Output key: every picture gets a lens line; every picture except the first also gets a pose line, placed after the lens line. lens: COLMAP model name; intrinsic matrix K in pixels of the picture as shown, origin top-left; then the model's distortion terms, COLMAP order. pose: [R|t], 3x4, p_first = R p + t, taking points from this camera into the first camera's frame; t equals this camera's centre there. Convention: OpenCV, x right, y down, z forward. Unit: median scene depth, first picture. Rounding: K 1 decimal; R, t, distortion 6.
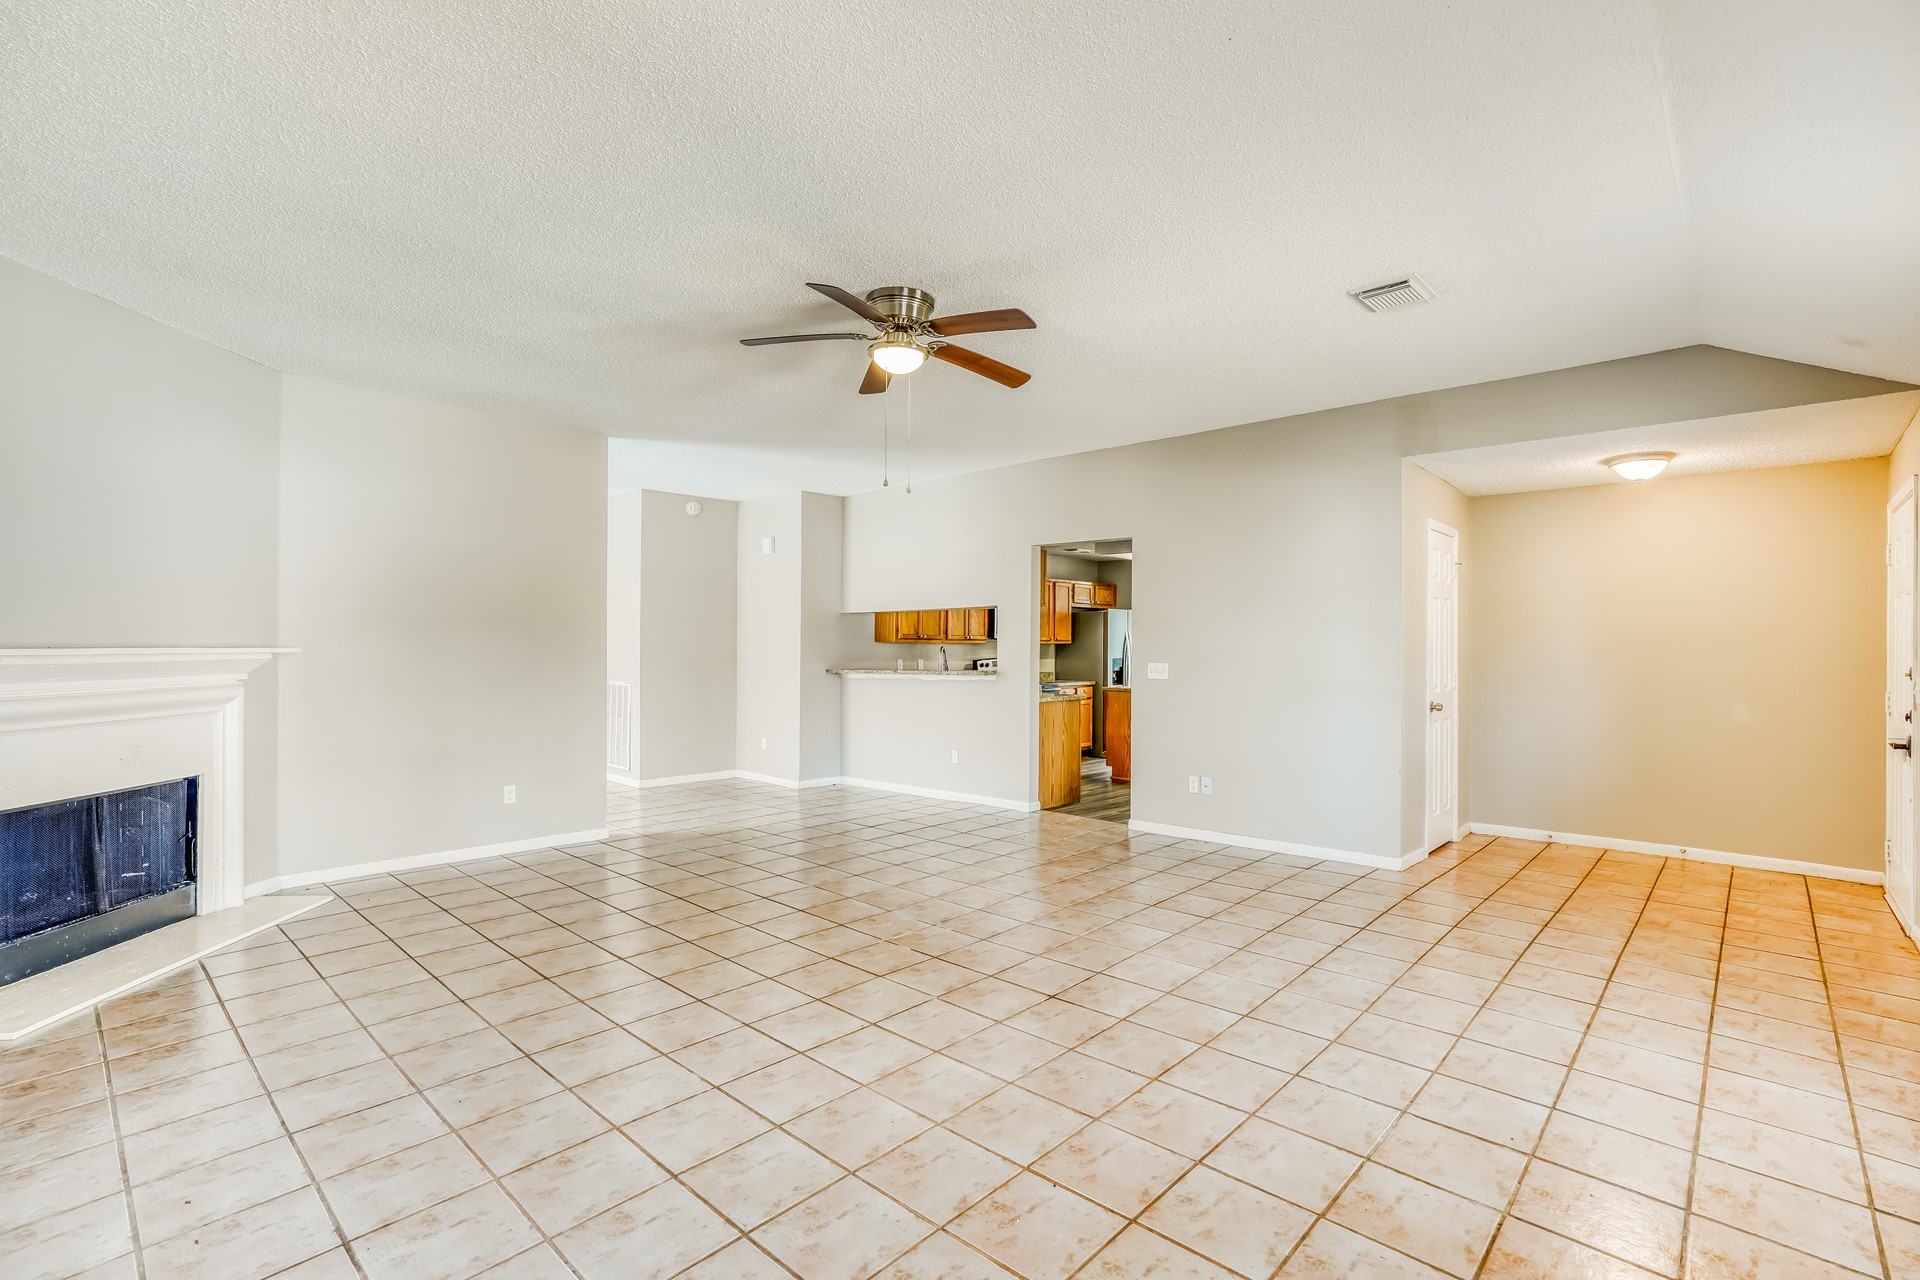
lens RADIAL K [[876.9, 0, 958.1], [0, 876.9, 637.7], [0, 0, 1]] dist [0.000642, 0.002147]
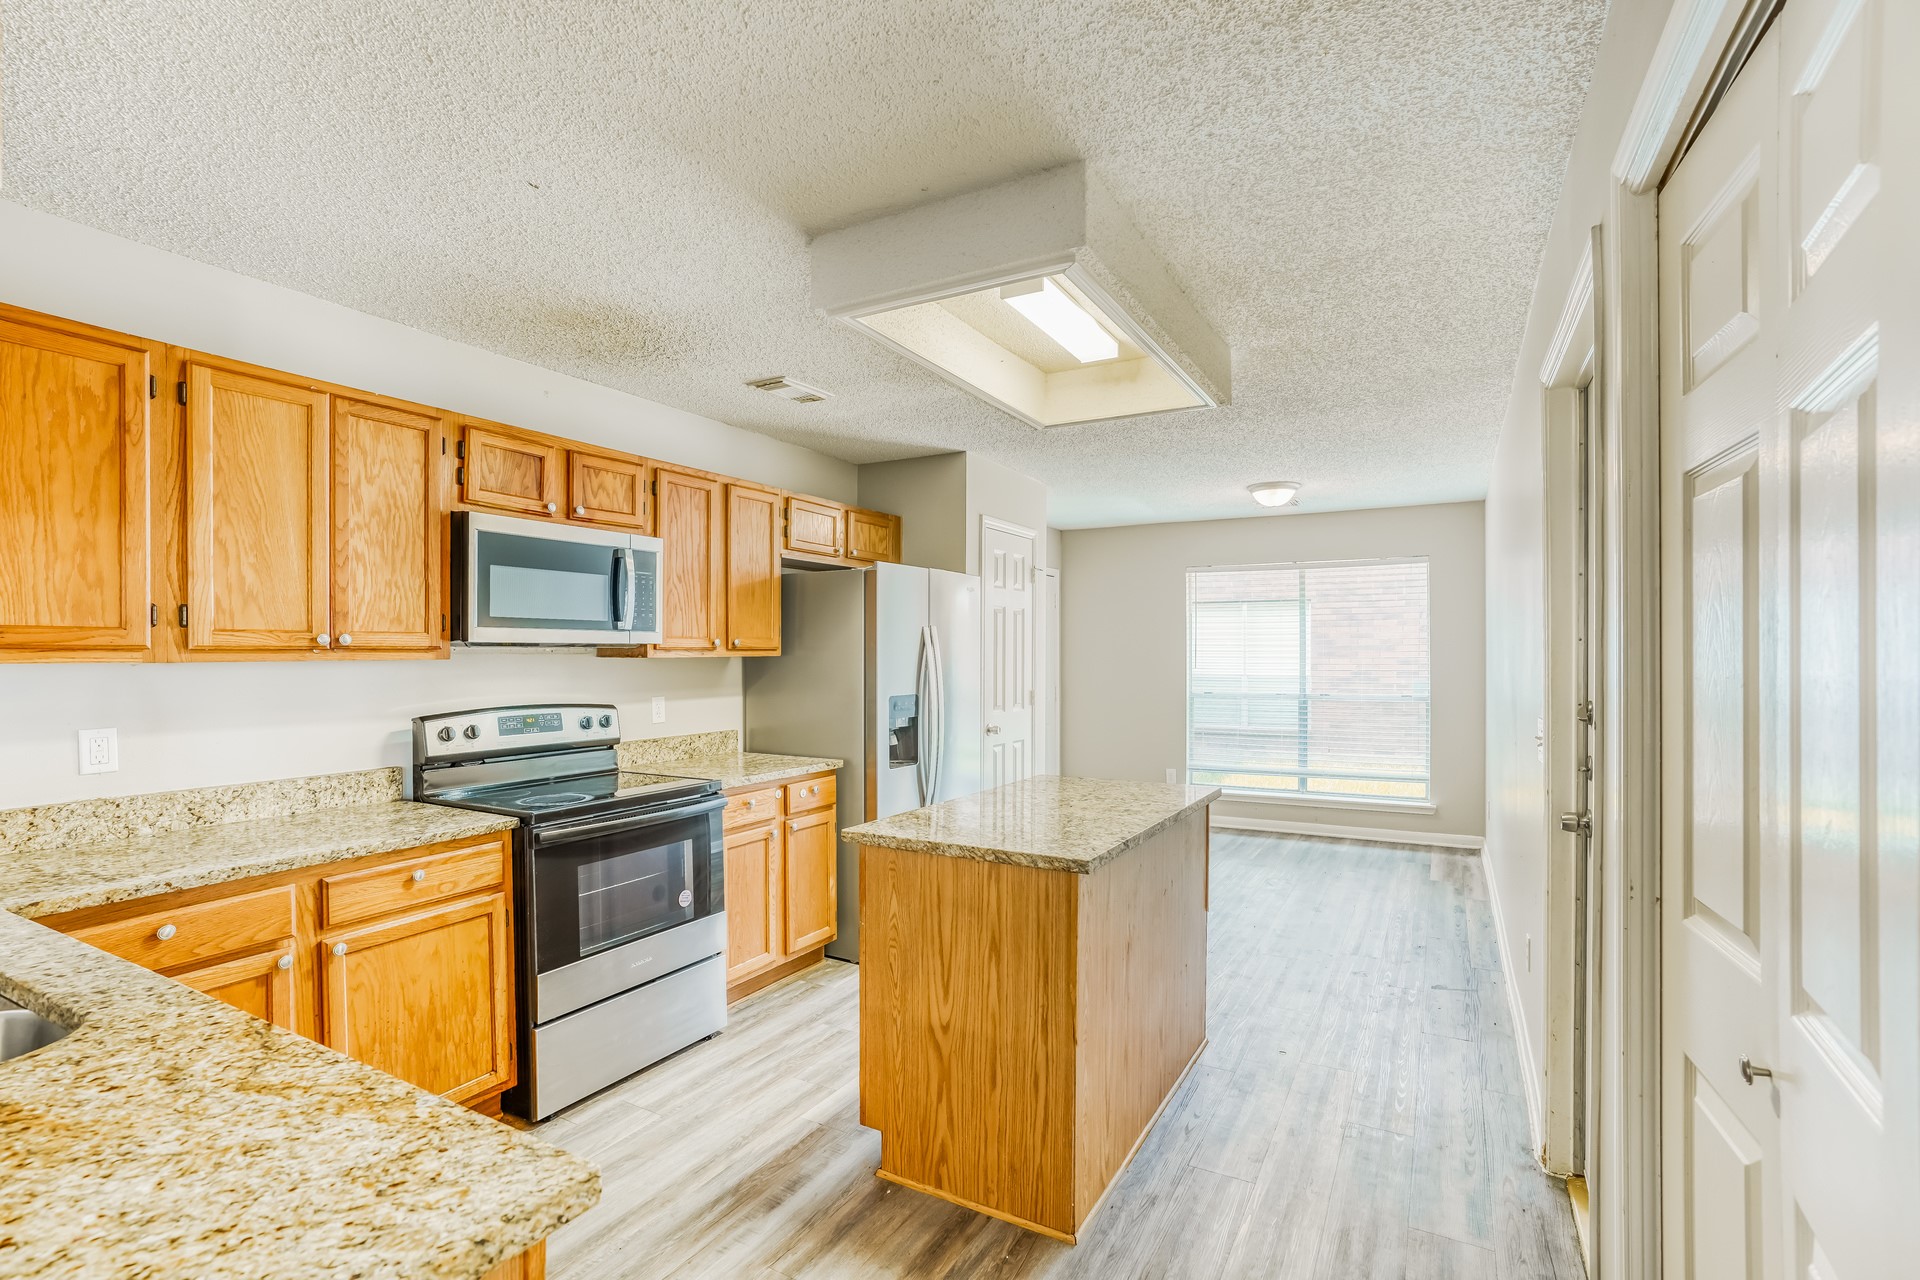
lens RADIAL K [[876.9, 0, 954.1], [0, 876.9, 650.3], [0, 0, 1]] dist [0.000642, 0.002147]
pose [[0.972005, -0.001356, 0.234957, 0.113664], [-0.000316, 0.999975, 0.007077, 0.001389], [-0.234960, -0.006954, 0.971980, 0.622177]]
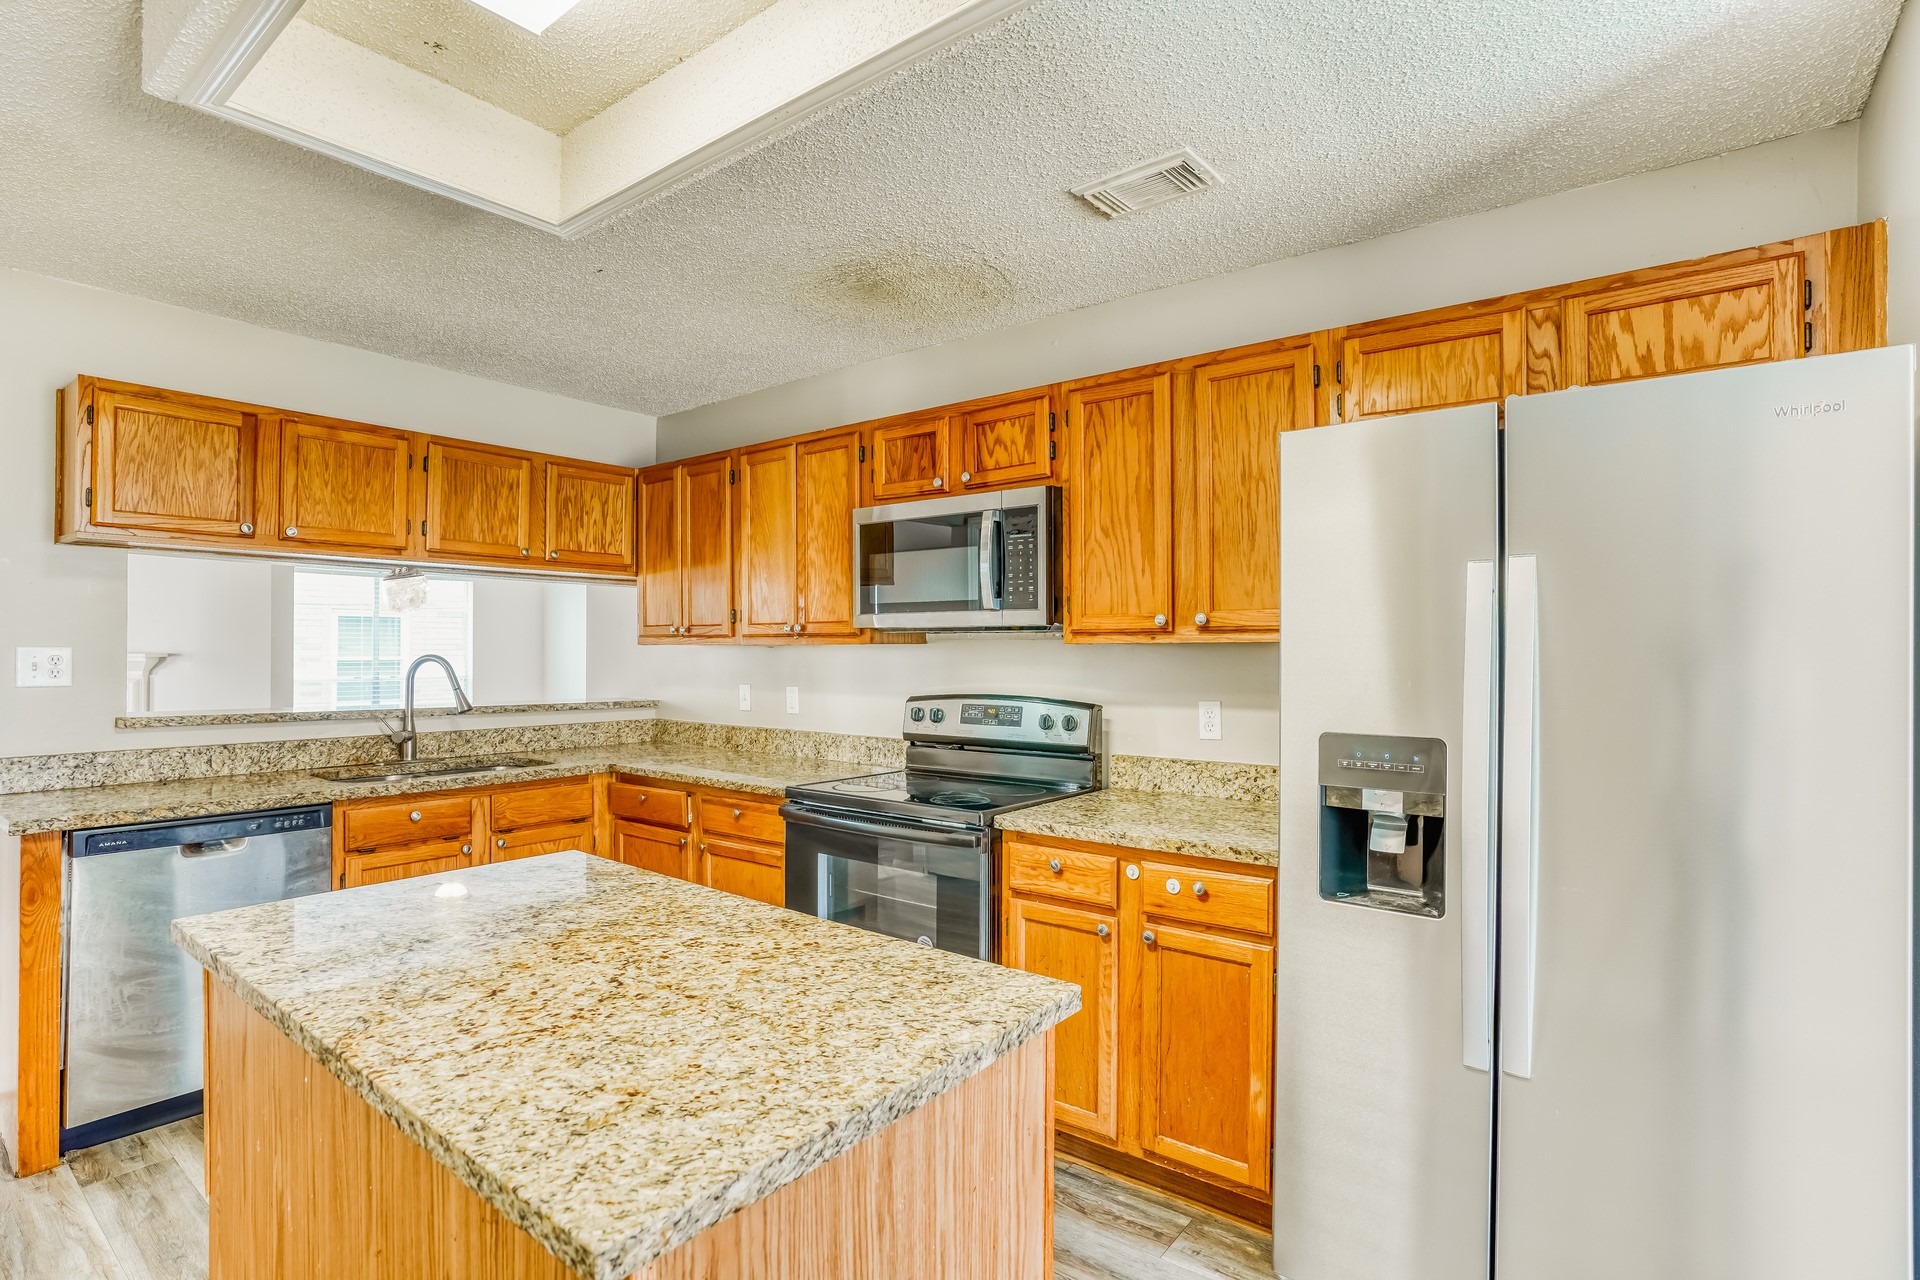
lens RADIAL K [[936.8, 0, 958.3], [0, 936.8, 644.5], [0, 0, 1]] dist [-0.024241, 0.001178]
pose [[0.116290, -0.000994, -0.993215, 0.347211], [0.011452, 0.999934, 0.000340, 0.006320], [0.993149, -0.011414, 0.116294, 0.915103]]
